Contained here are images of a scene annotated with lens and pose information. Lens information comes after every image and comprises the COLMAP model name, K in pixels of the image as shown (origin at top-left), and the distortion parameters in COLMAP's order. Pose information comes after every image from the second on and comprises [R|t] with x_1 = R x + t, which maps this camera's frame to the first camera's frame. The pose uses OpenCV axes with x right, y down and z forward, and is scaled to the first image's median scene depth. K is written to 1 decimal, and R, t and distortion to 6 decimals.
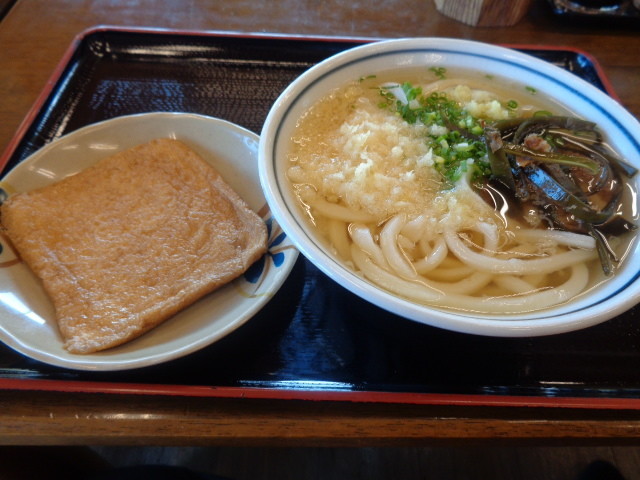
lens RADIAL K [[468.7, 0, 314.2], [0, 468.7, 238.4], [0, 0, 1]] dist [0.001115, 0.016376]
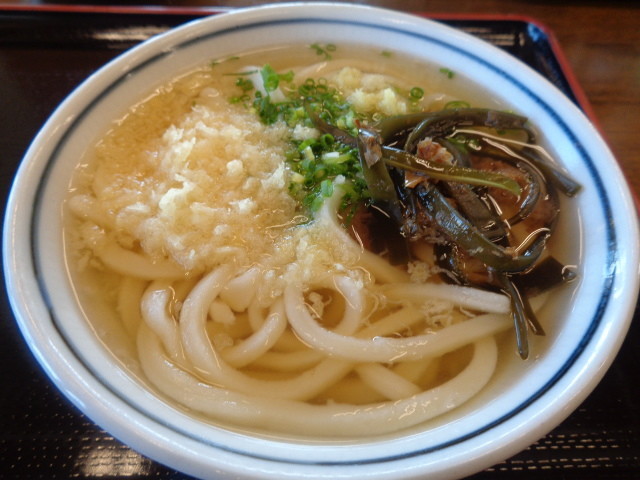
lens RADIAL K [[468.7, 0, 324.4], [0, 468.7, 242.1], [0, 0, 1]] dist [0.001115, 0.016376]
pose [[0.999399, -0.031253, 0.015022, 0.298997], [0.030748, 0.998991, 0.032742, -0.097107], [-0.016030, -0.032260, 0.999351, 0.317460]]
